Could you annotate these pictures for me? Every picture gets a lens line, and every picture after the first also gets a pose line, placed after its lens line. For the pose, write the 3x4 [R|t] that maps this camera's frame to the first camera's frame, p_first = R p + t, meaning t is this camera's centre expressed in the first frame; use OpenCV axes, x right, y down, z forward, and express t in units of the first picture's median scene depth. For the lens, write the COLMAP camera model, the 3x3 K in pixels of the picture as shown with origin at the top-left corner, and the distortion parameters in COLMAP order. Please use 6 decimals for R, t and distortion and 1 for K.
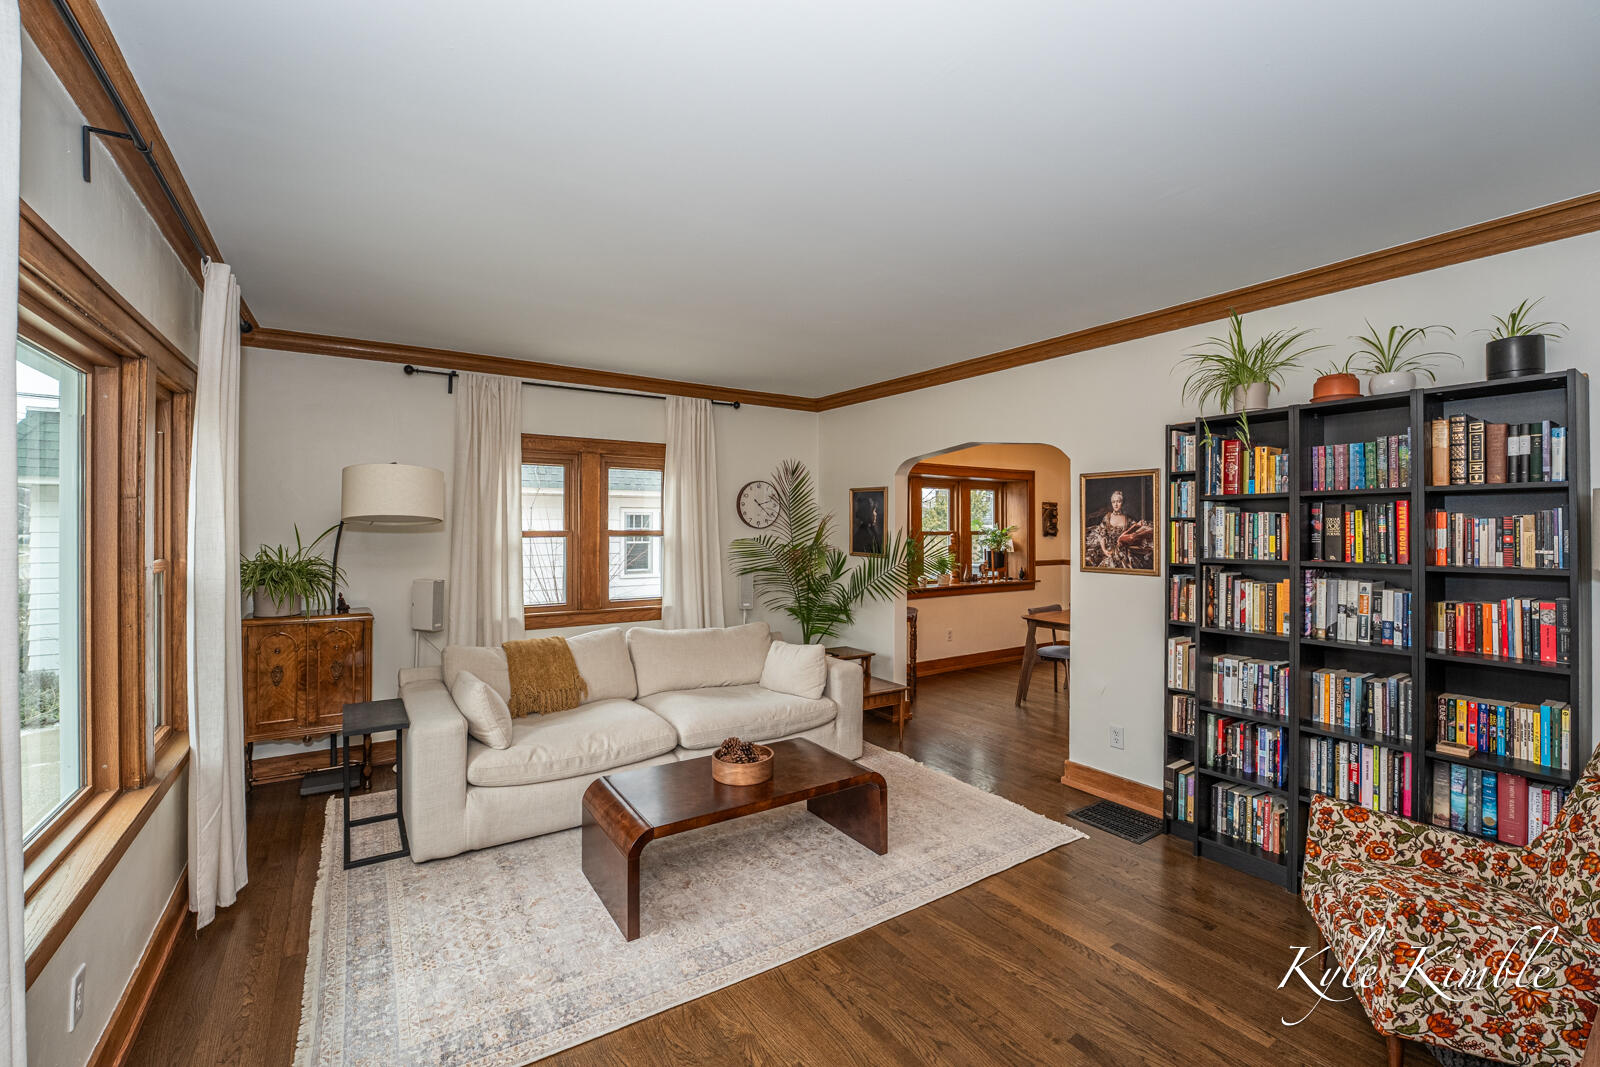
lens RADIAL K [[662.9, 0, 804.9], [0, 662.9, 537.6], [0, 0, 1]] dist [-0.000714, 0.000006]
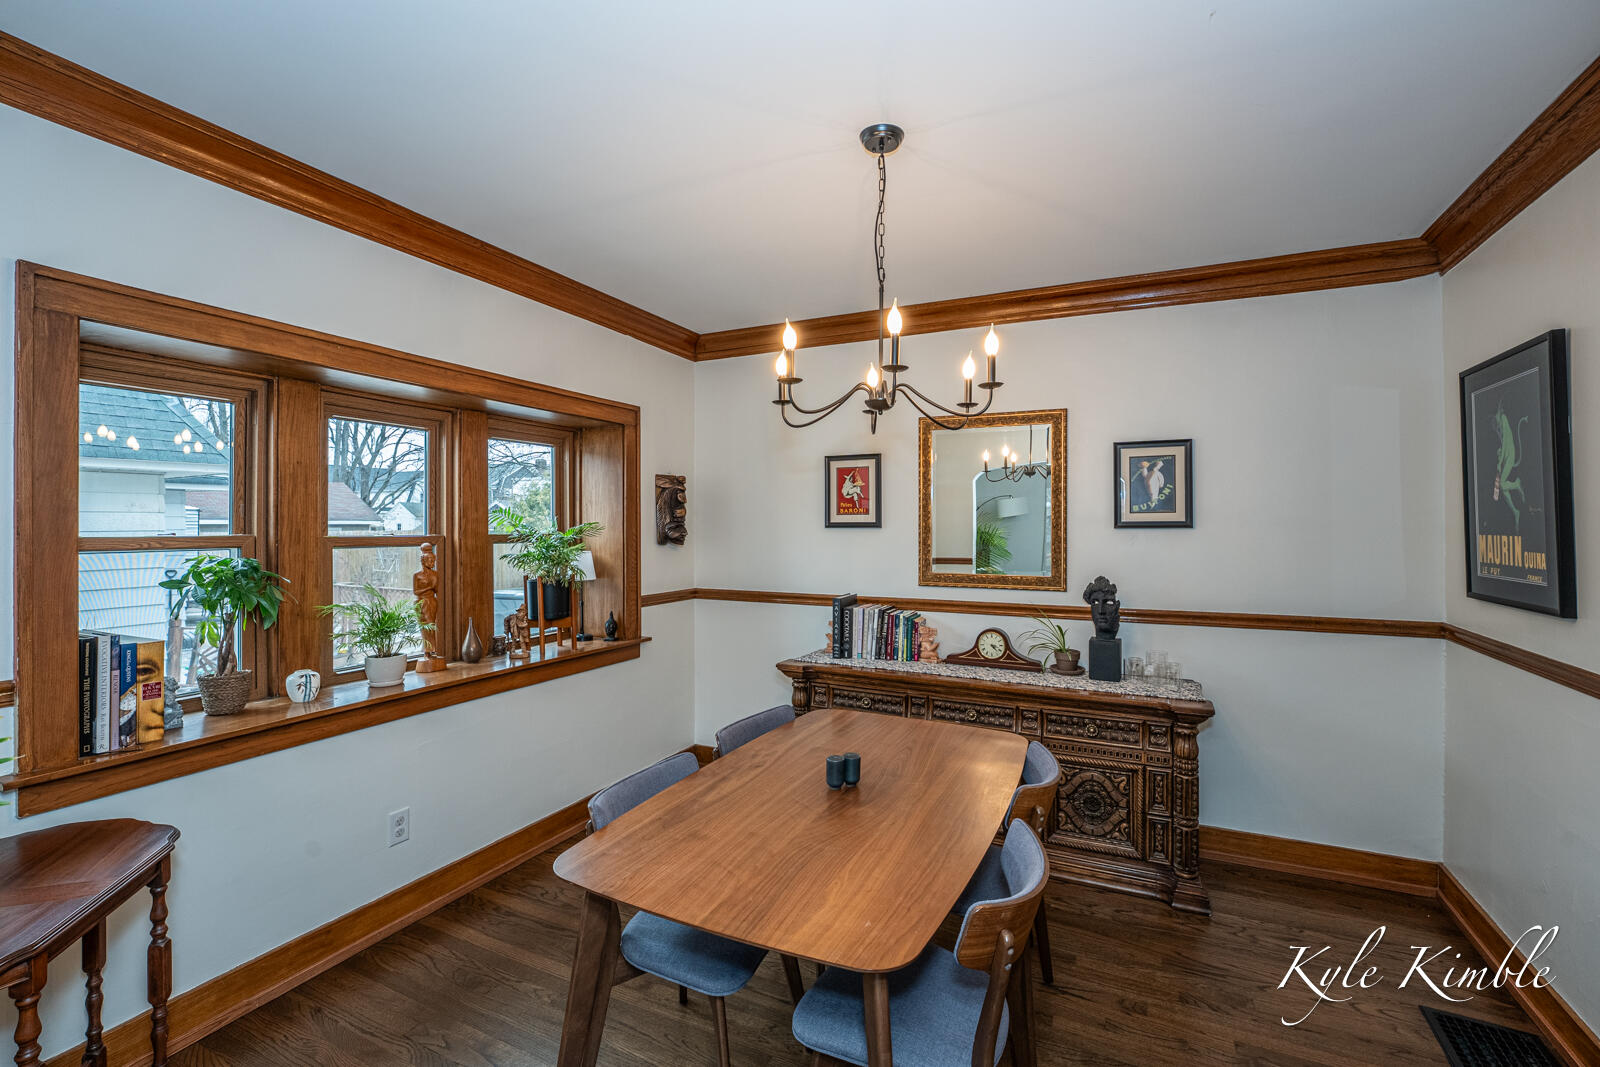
lens RADIAL K [[688.8, 0, 806.7], [0, 688.8, 526.3], [0, 0, 1]] dist [0.000319, -0.000005]
pose [[0.865054, 0.002671, 0.501672, 0.203502], [-0.002128, 0.999996, -0.001655, -0.014525], [-0.501675, 0.000364, 0.865056, 0.515001]]
